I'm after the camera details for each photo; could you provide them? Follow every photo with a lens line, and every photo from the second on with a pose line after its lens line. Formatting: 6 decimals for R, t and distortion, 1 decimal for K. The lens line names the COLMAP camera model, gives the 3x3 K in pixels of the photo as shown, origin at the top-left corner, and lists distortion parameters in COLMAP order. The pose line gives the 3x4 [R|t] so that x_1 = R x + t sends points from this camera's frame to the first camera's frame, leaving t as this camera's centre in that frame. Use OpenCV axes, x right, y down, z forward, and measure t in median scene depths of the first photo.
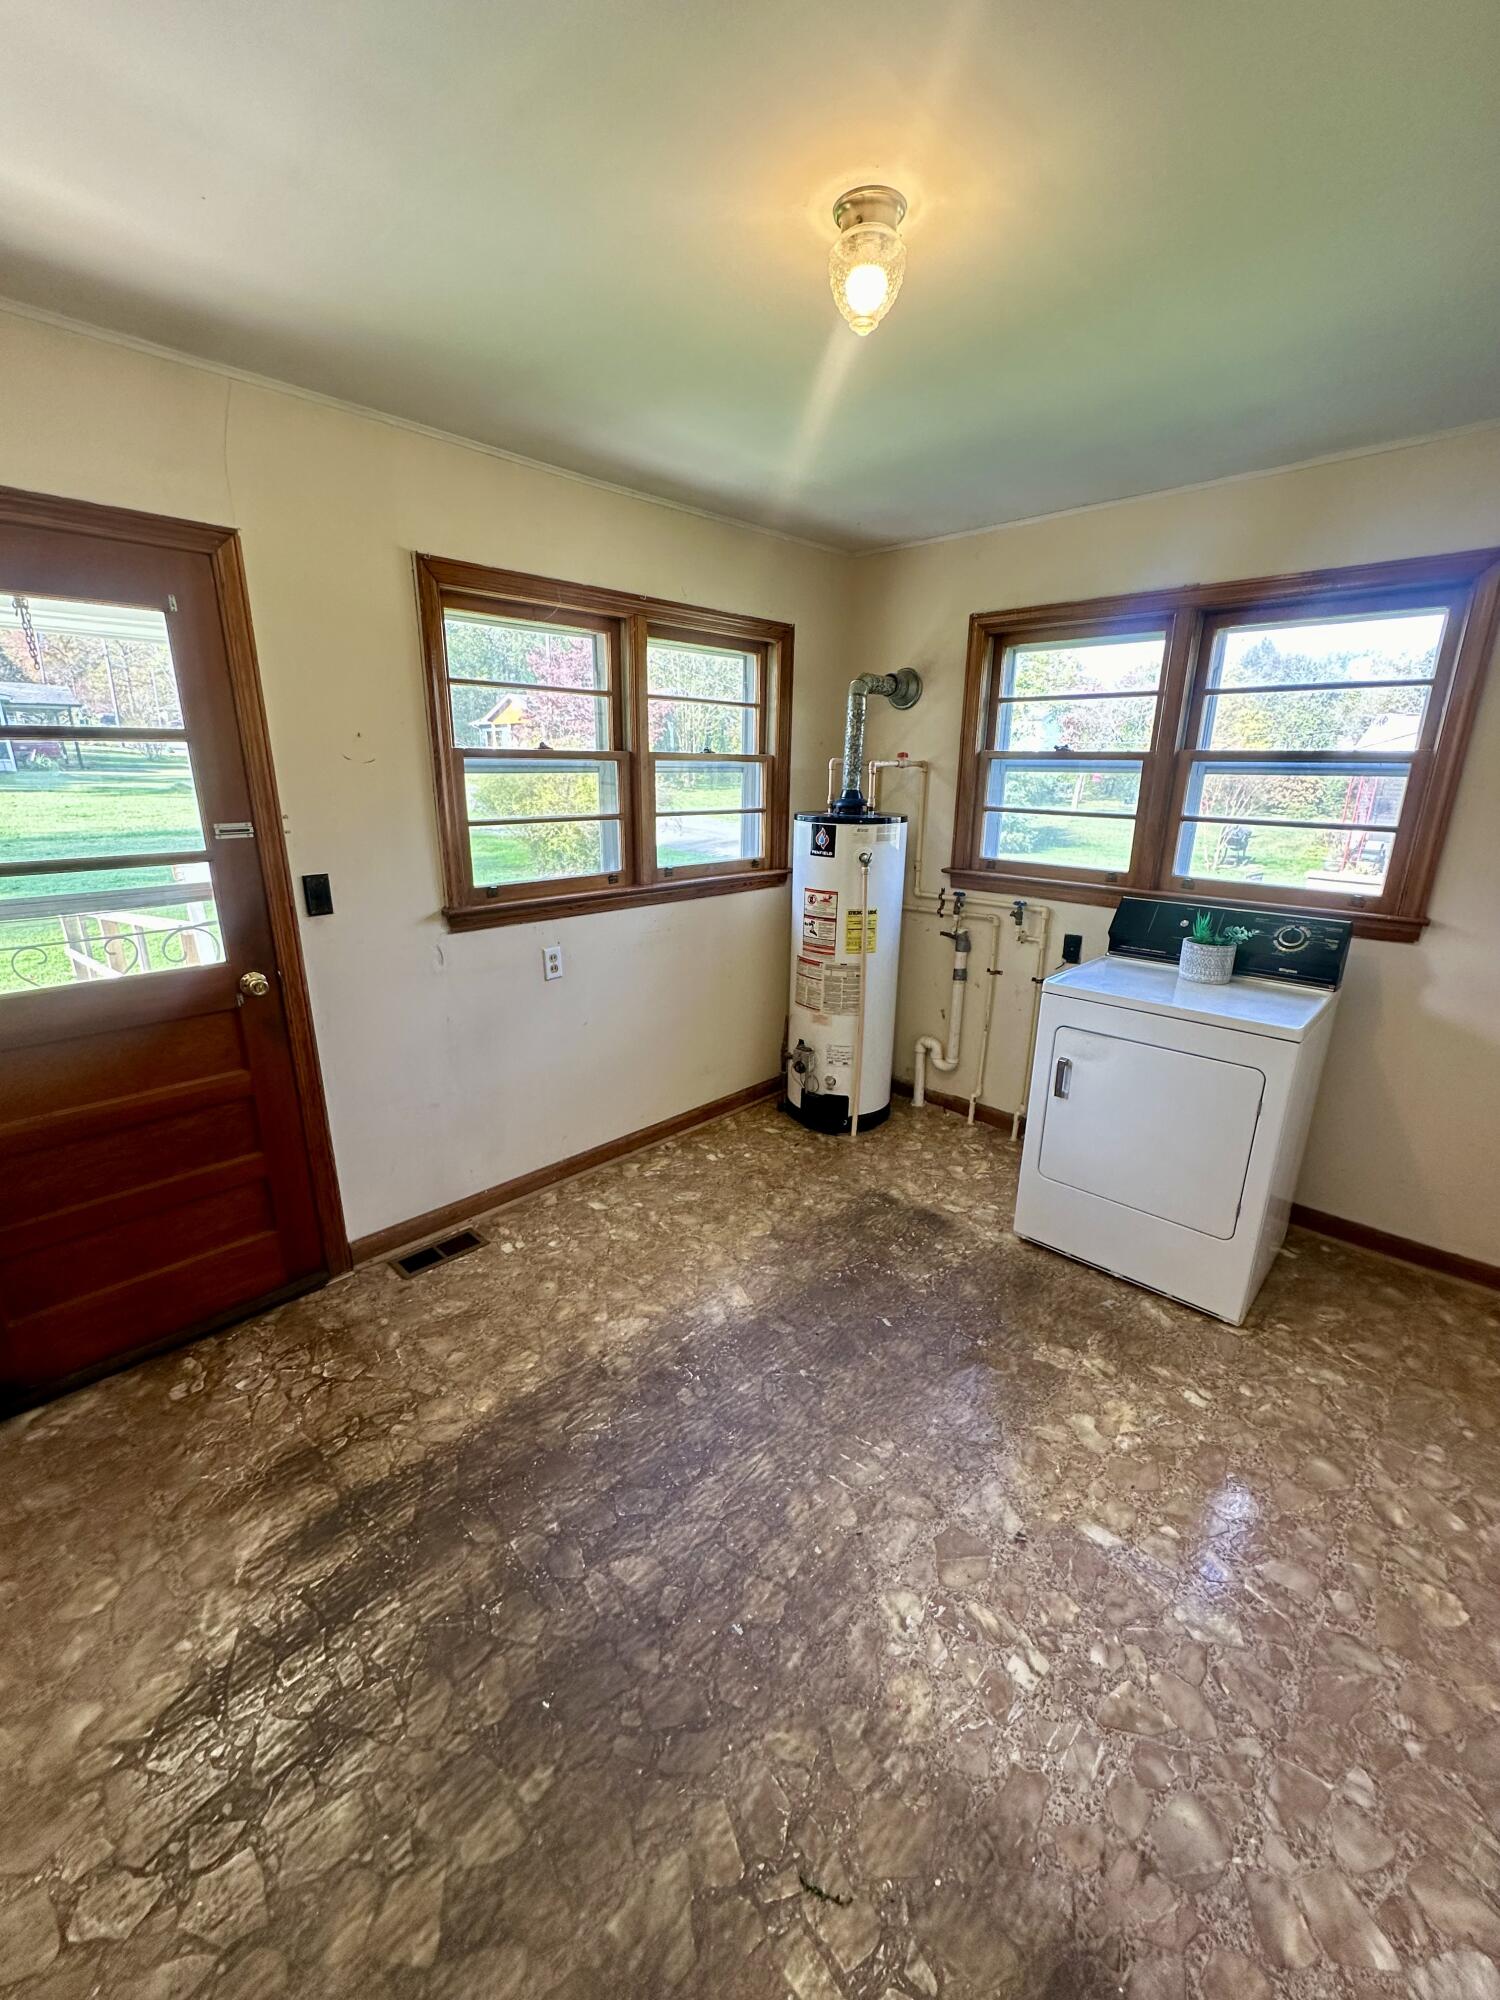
lens RADIAL K [[804.9, 0, 762.1], [0, 804.9, 998.5], [0, 0, 1]] dist [-0.001375, 0.000579]
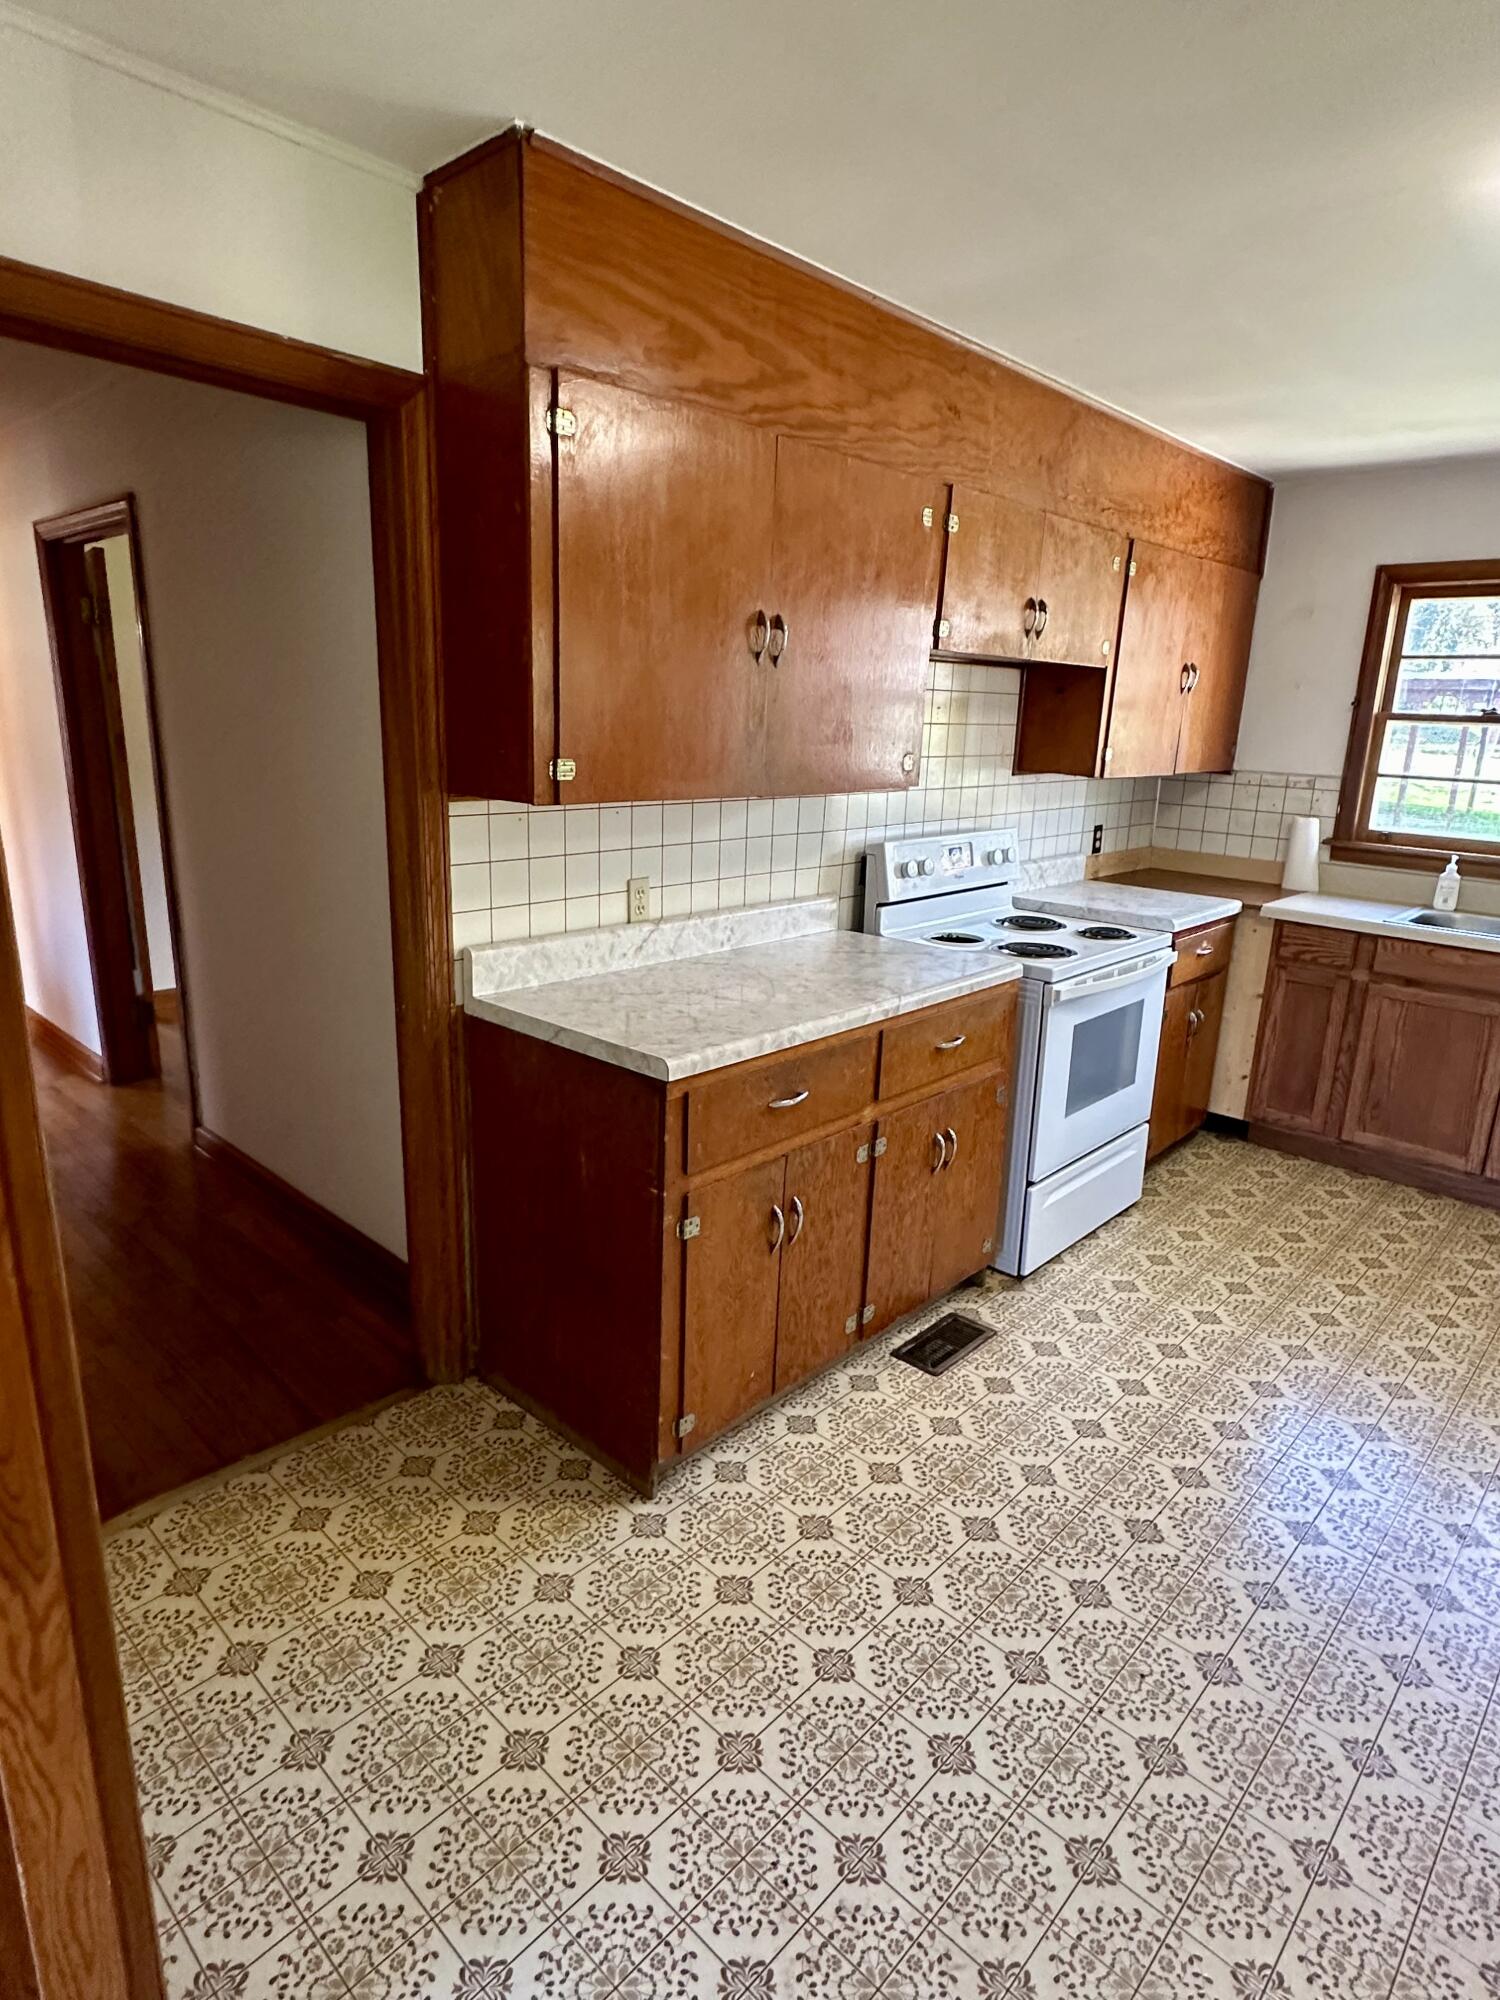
lens RADIAL K [[1122.0, 0, 725.5], [0, 1122.0, 988.2], [0, 0, 1]] dist [0.001381, 0.000002]
pose [[-0.005962, 0.234446, -0.972111, 1.170614], [-0.312690, 0.922942, 0.224506, 0.001656], [0.949837, 0.305308, 0.067806, 0.058940]]
